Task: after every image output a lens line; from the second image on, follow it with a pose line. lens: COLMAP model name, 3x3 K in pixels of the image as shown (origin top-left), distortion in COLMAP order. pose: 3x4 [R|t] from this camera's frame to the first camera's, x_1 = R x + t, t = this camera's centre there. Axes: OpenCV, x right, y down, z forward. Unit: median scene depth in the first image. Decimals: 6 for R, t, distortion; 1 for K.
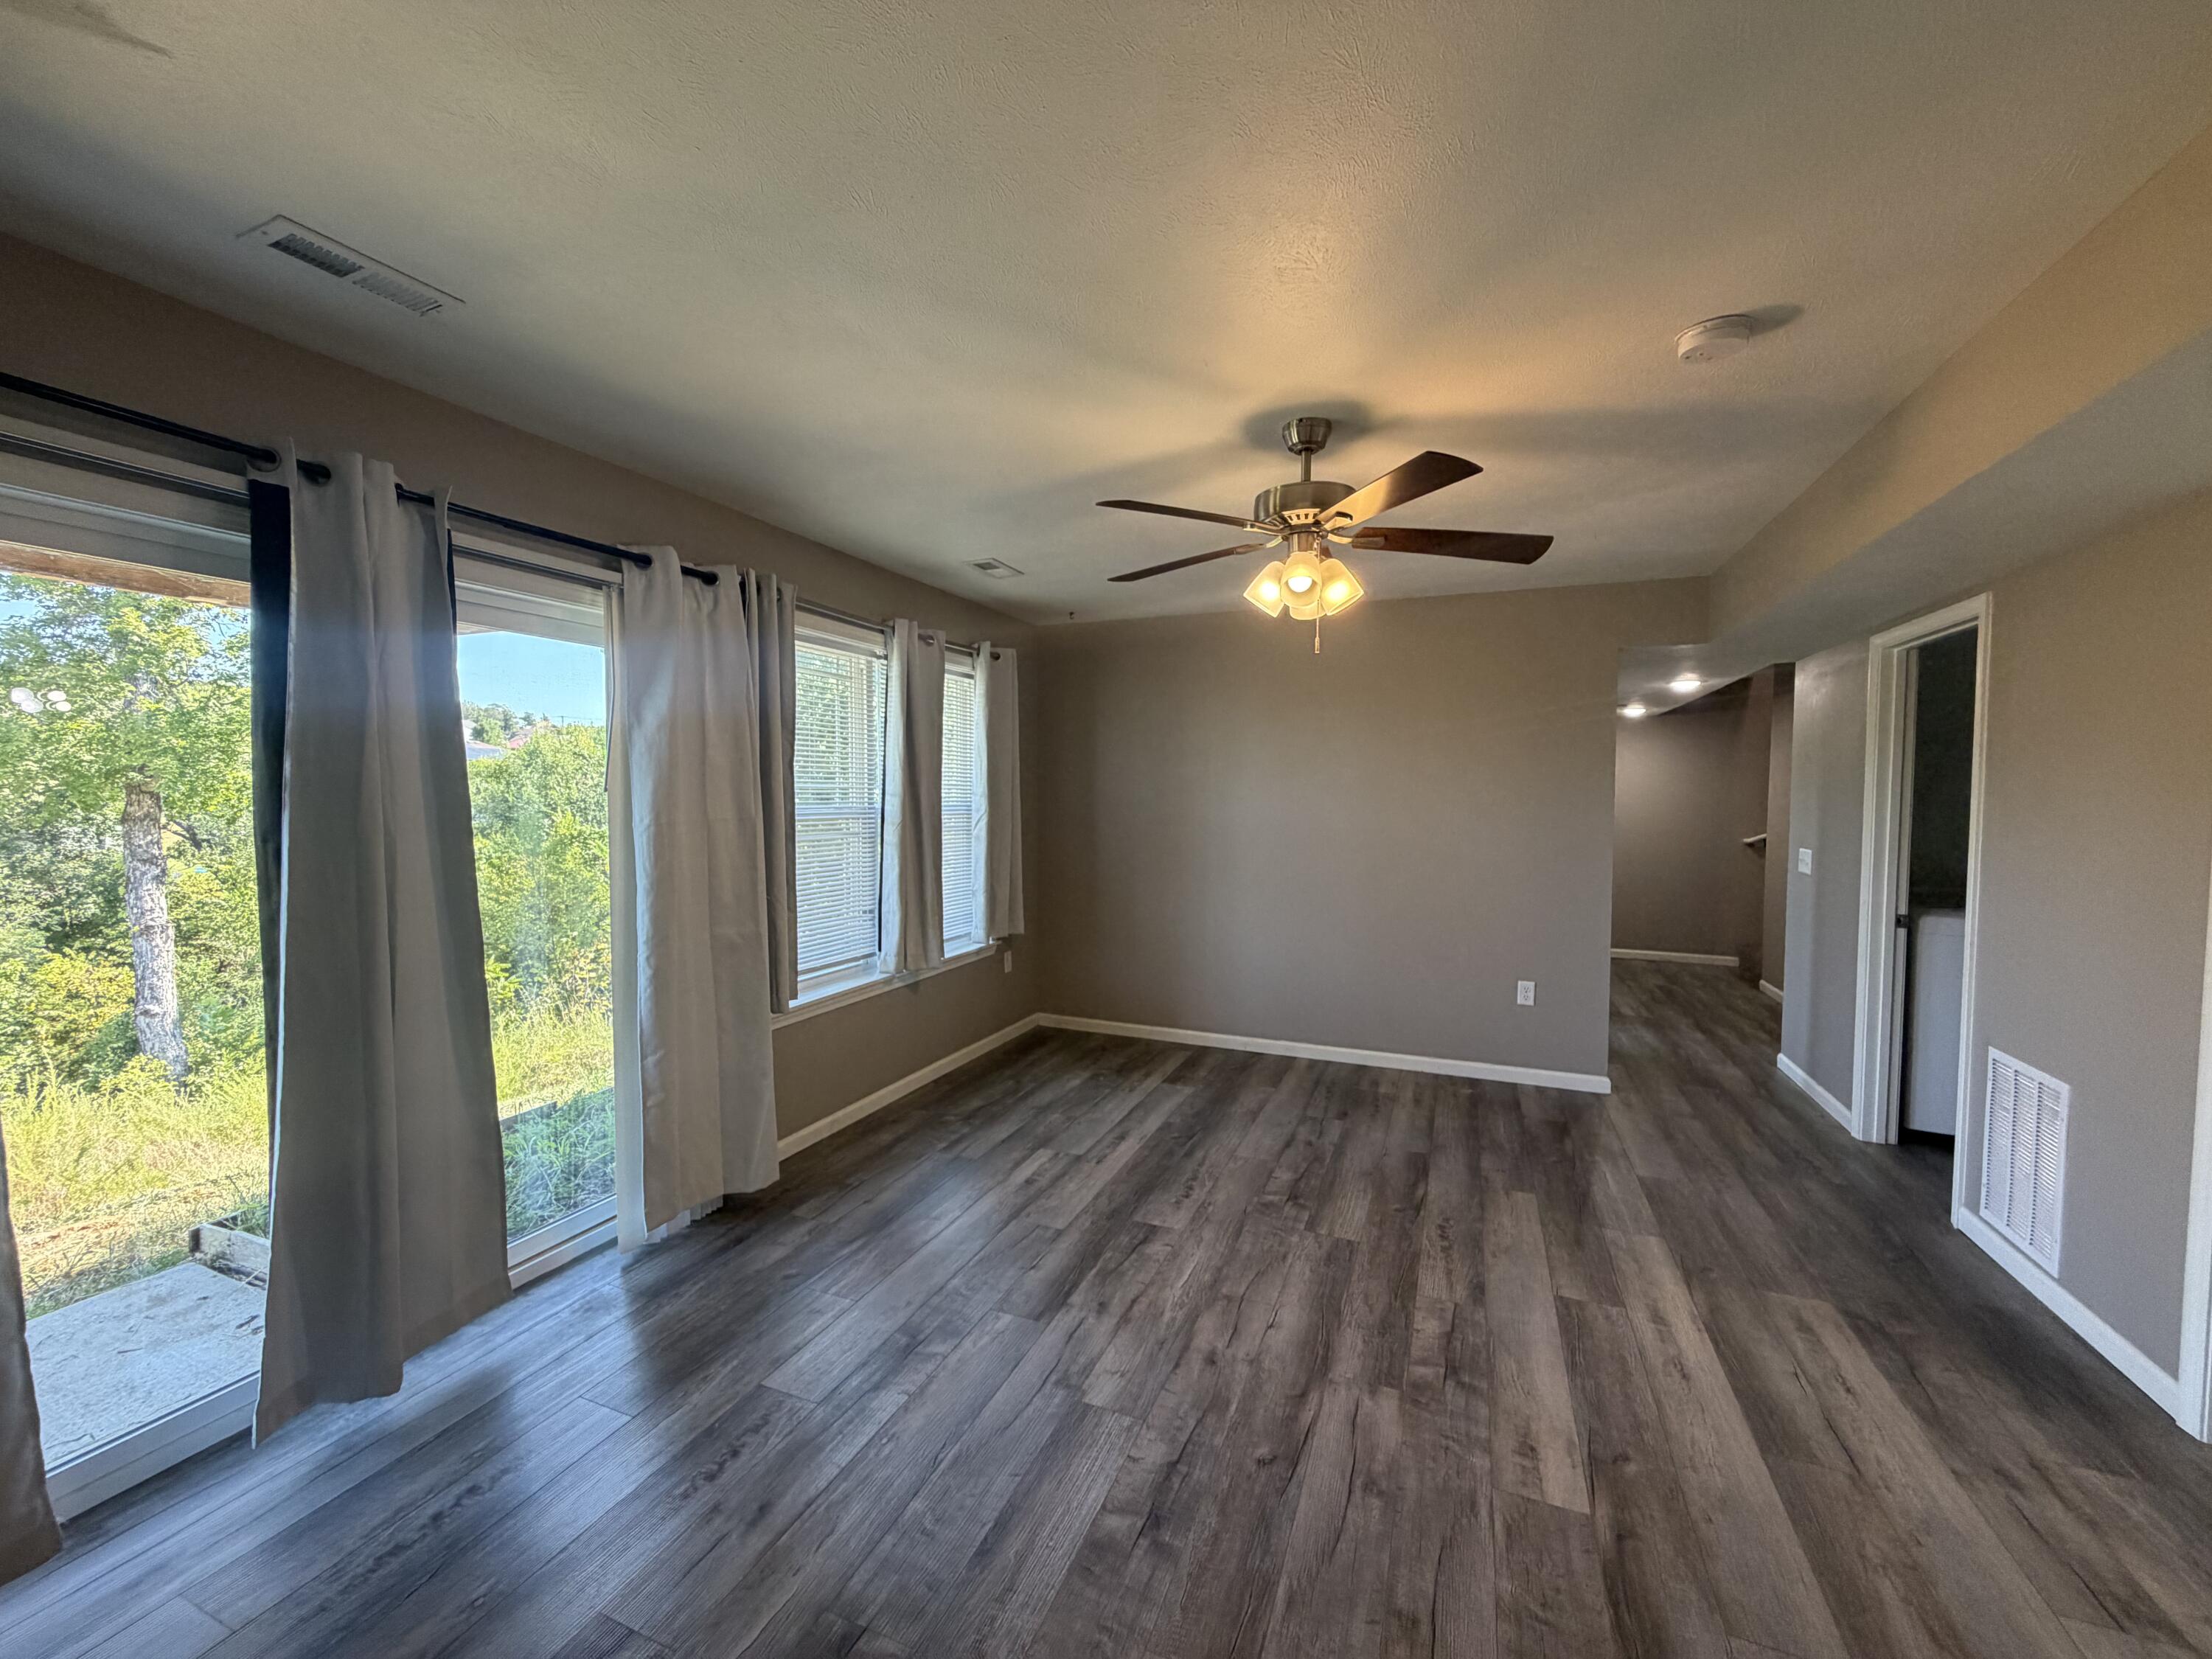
lens RADIAL K [[882.3, 0, 1103.0], [0, 882.3, 832.3], [0, 0, 1]] dist [-0.002574, 0.001283]
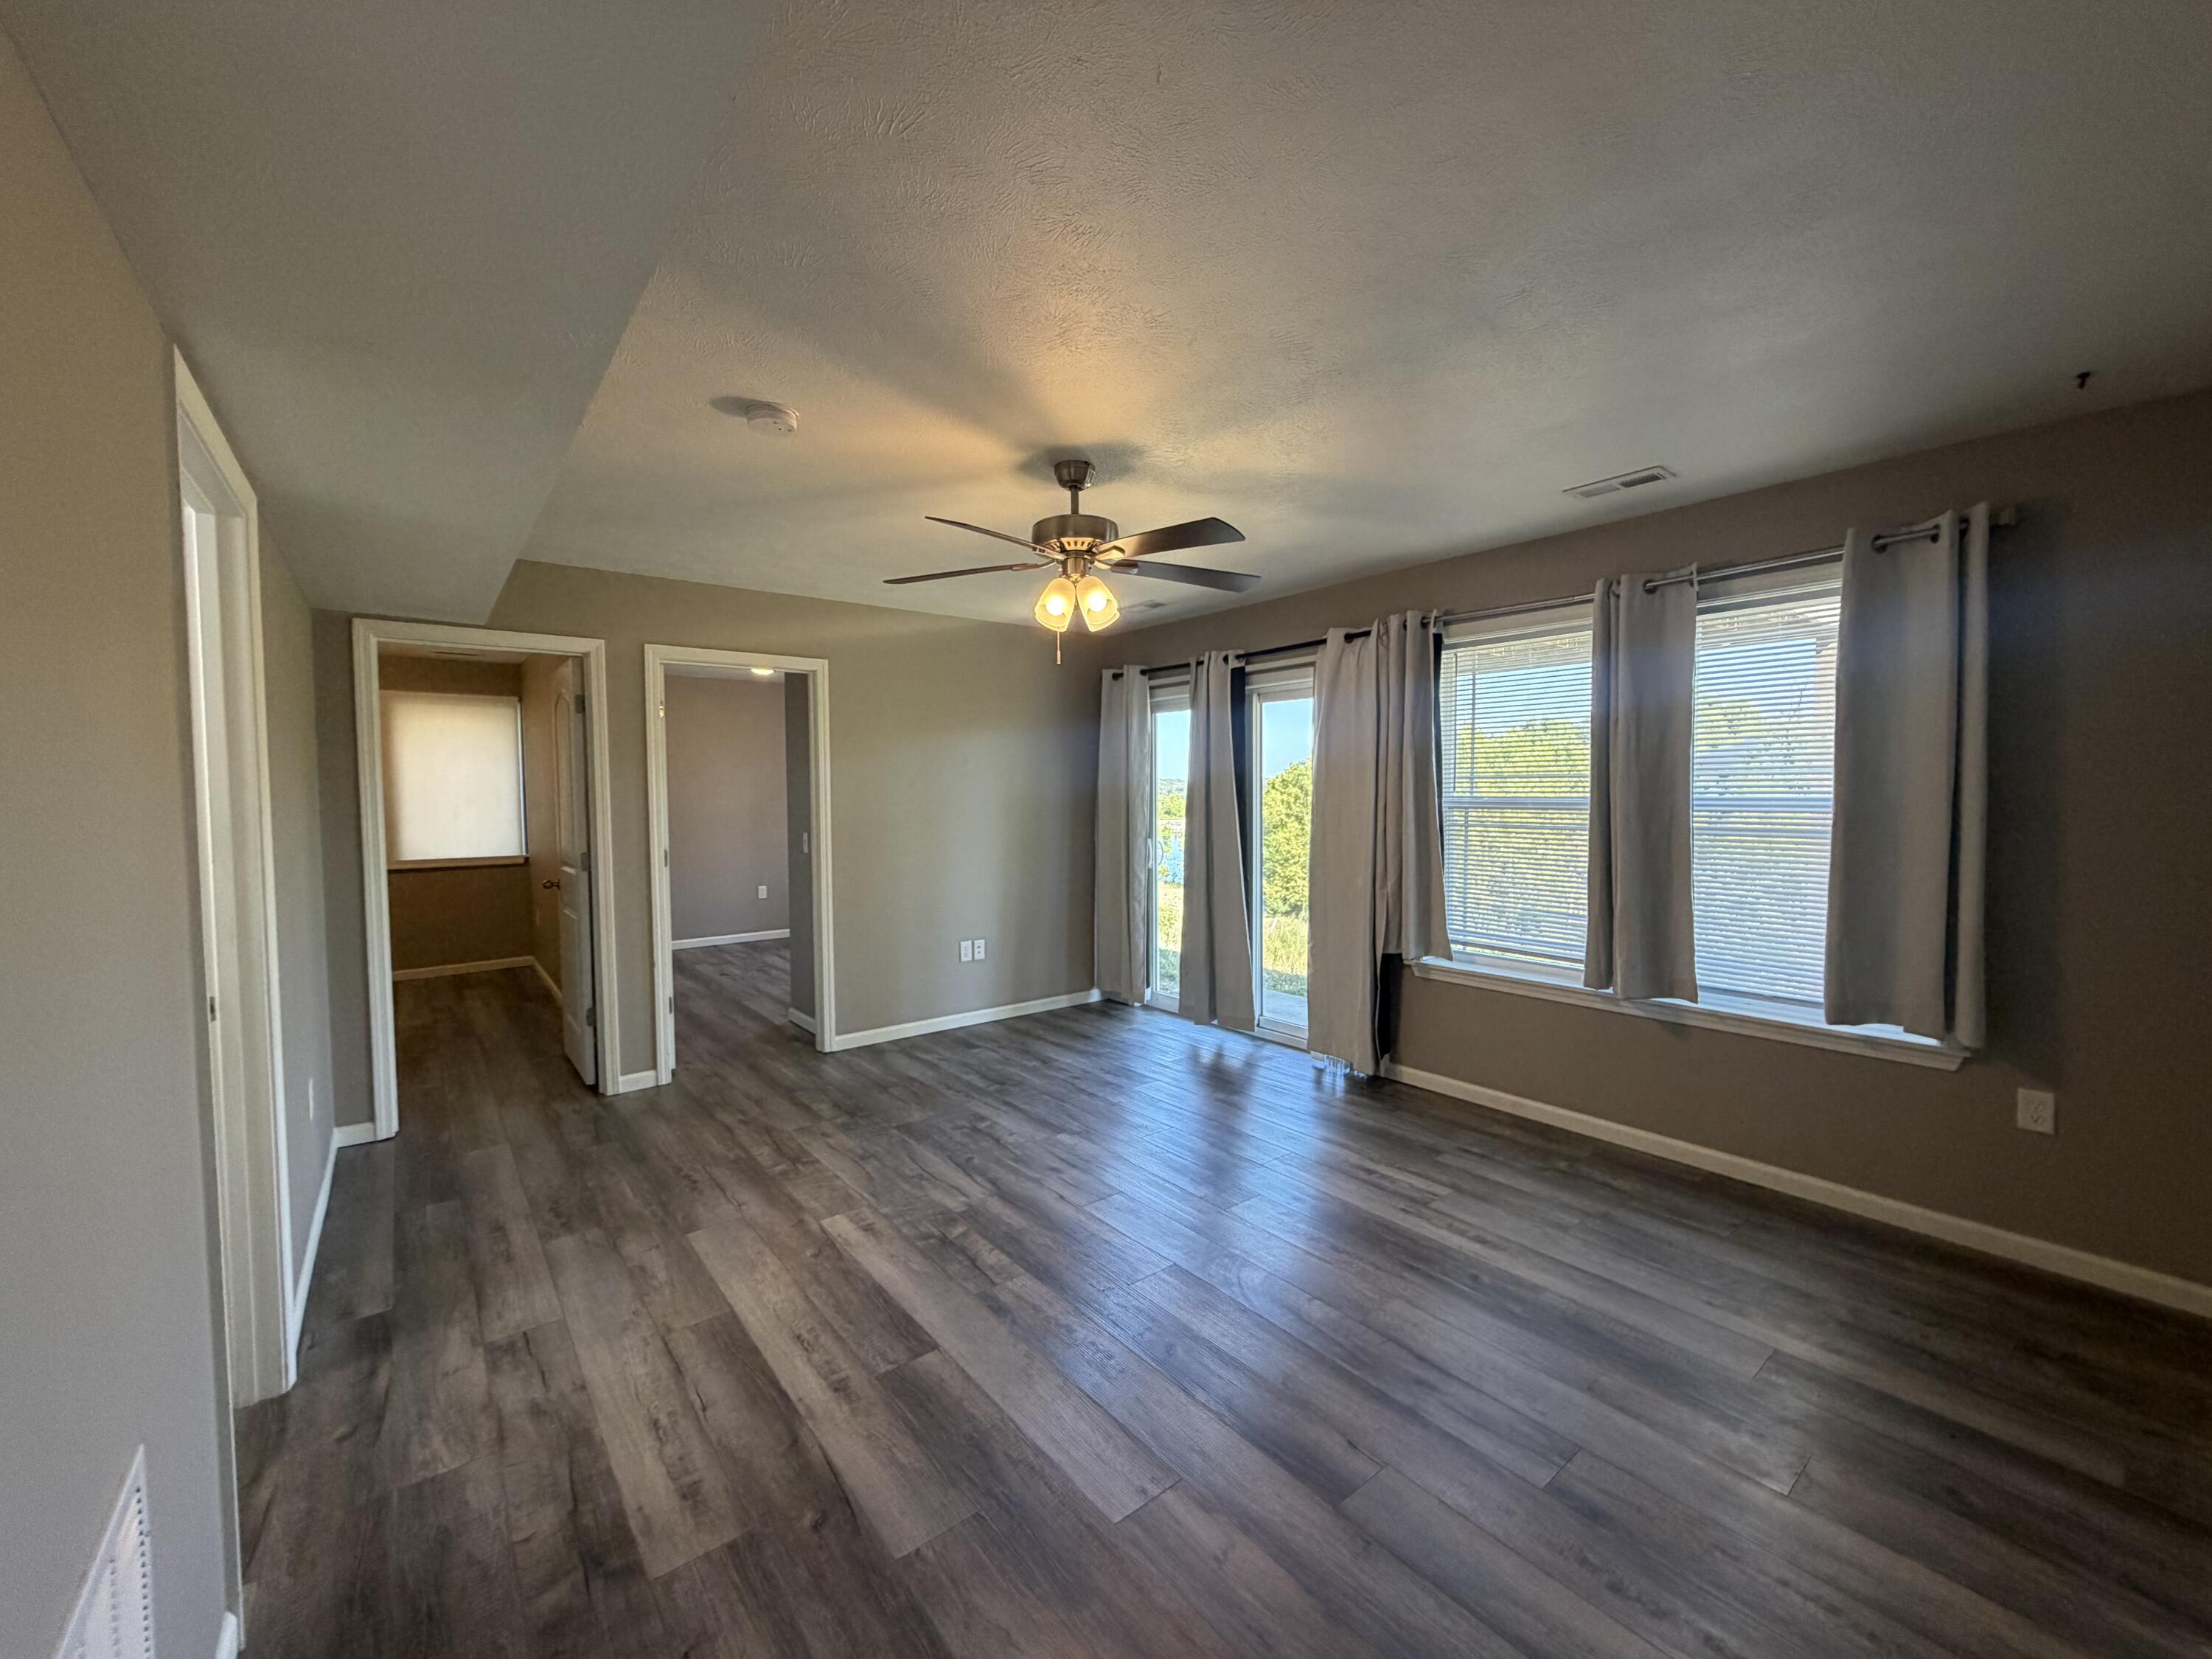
lens RADIAL K [[882.3, 0, 1098.0], [0, 882.3, 831.1], [0, 0, 1]] dist [-0.002574, 0.001283]
pose [[-0.487809, 0.039447, -0.872059, 1.063313], [-0.036652, 0.997172, 0.065608, -0.048460], [0.872181, 0.063967, -0.484983, 1.375066]]
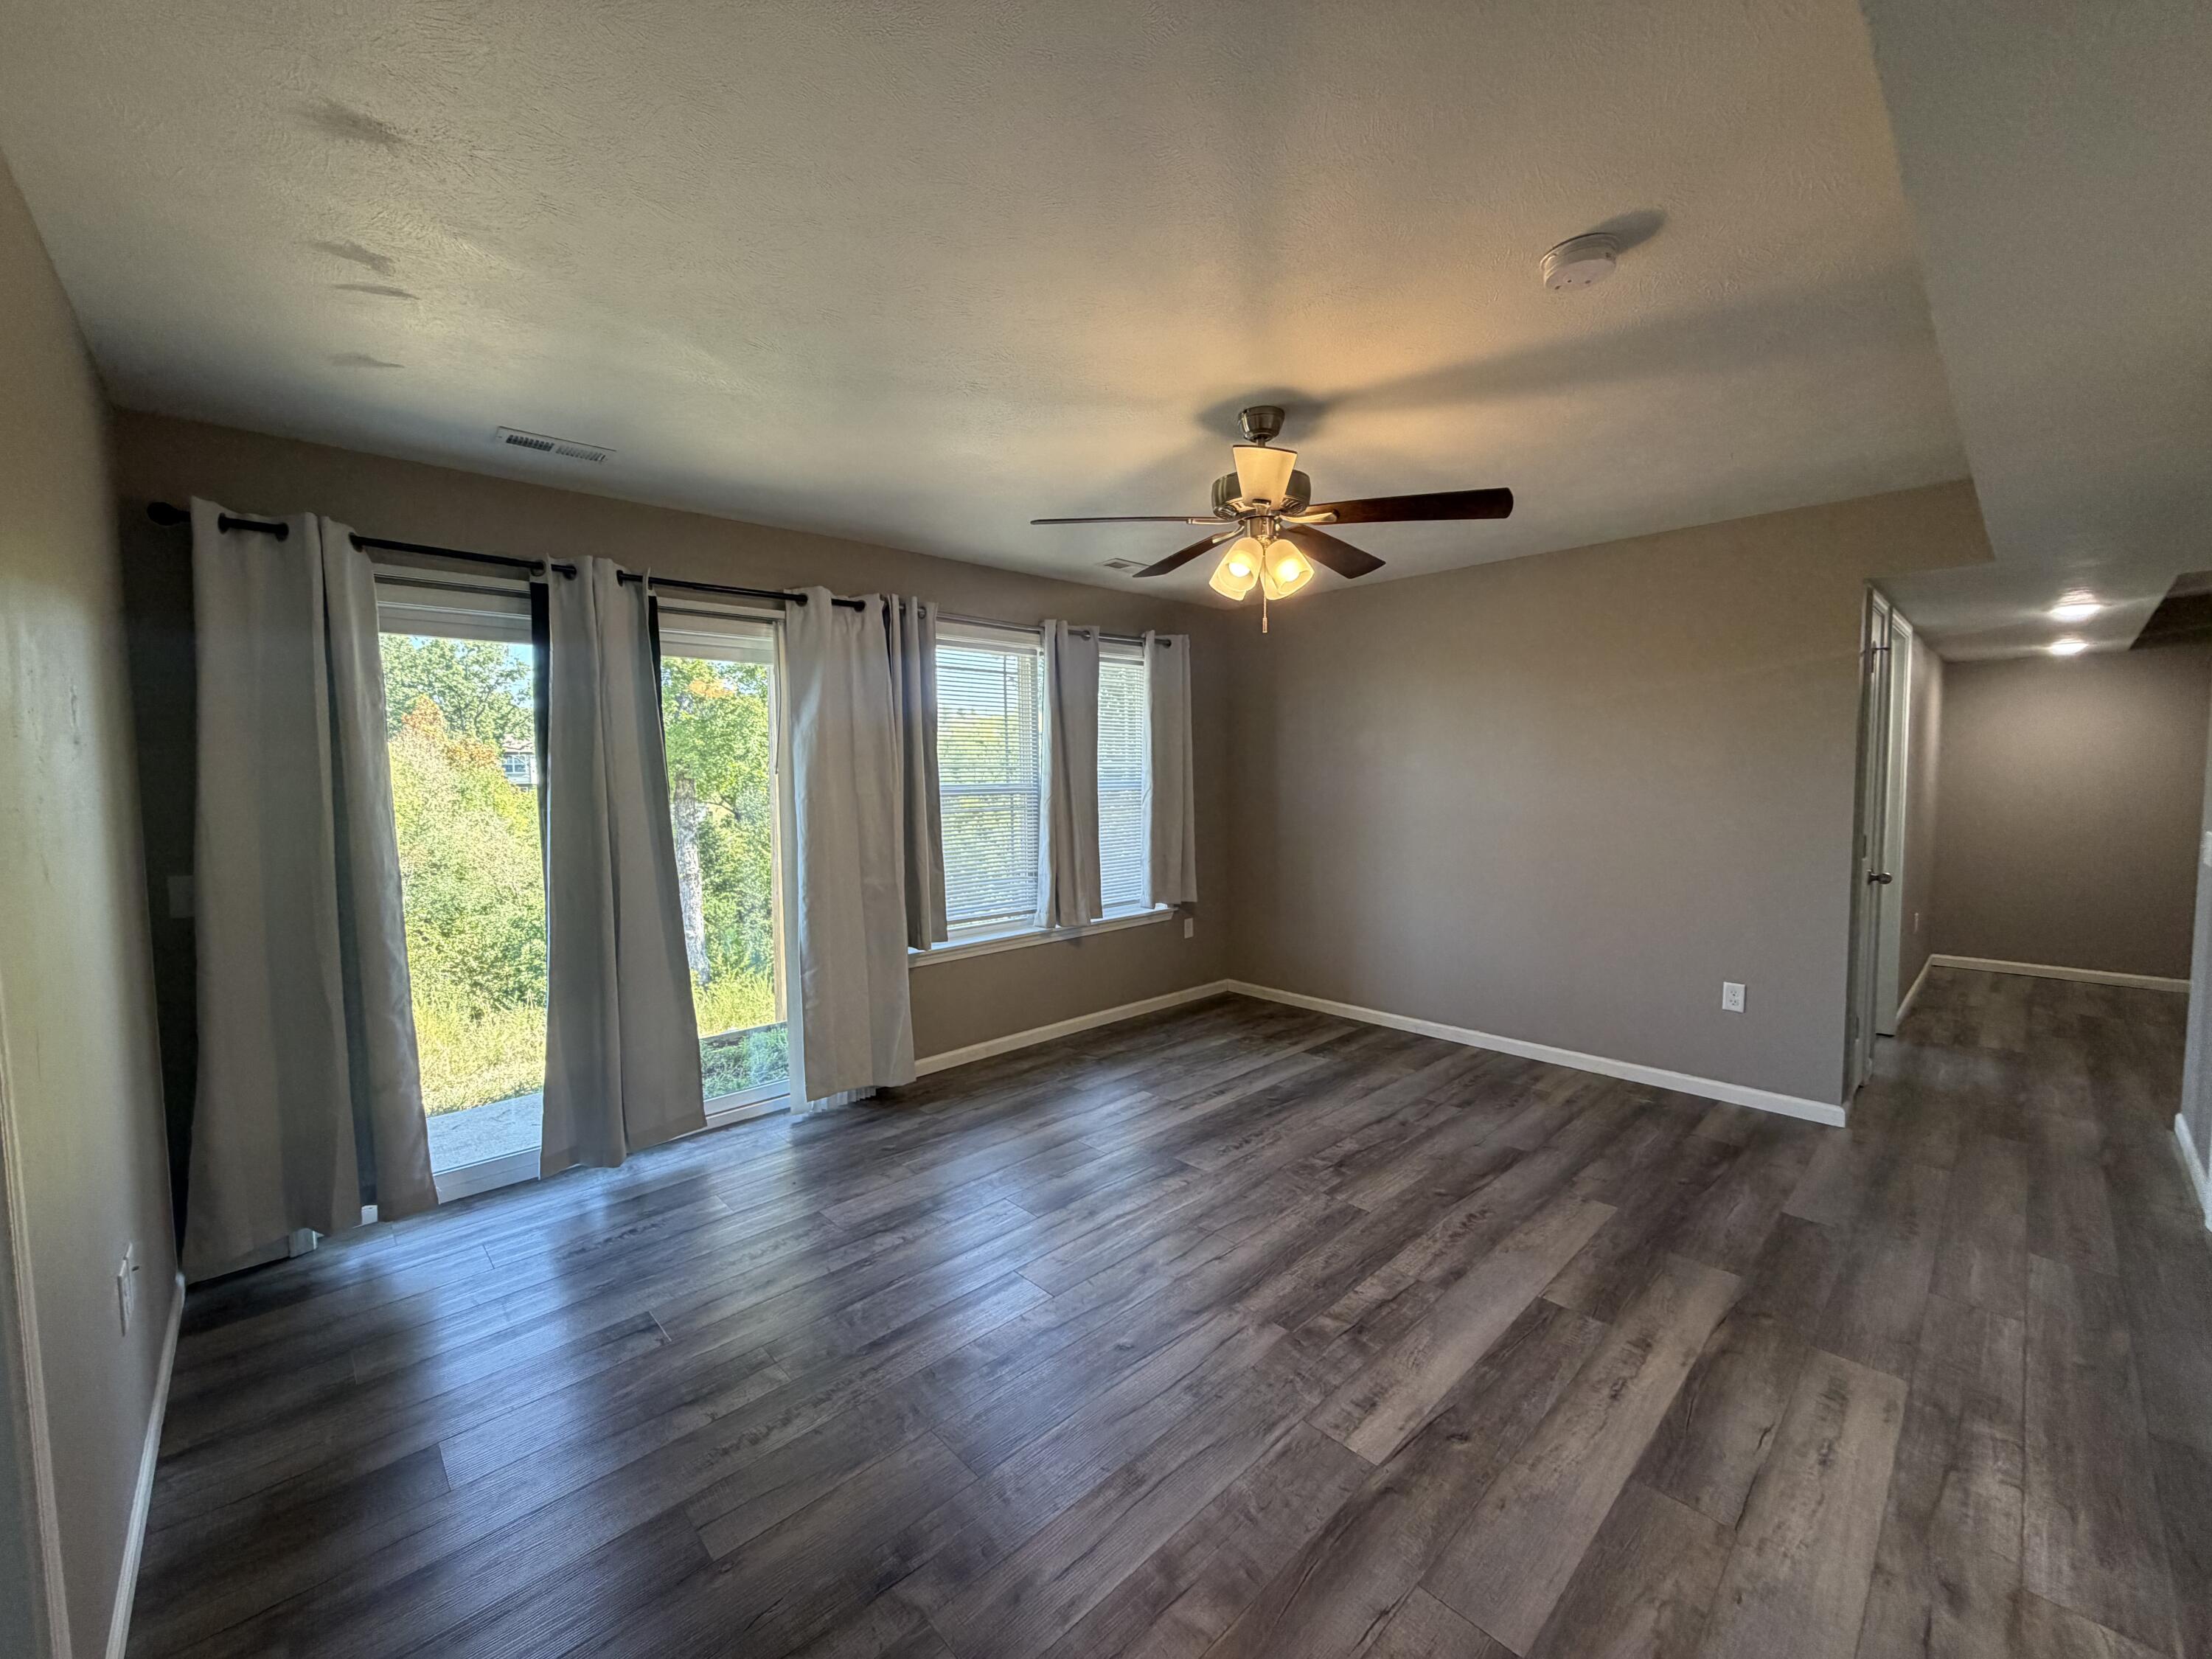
lens RADIAL K [[882.3, 0, 1103.3], [0, 882.3, 833.1], [0, 0, 1]] dist [-0.002574, 0.001283]
pose [[0.913030, 0.014344, -0.407641, 0.417625], [-0.003736, 0.999634, 0.026808, 0.006193], [0.407876, -0.022953, 0.912749, -0.032668]]
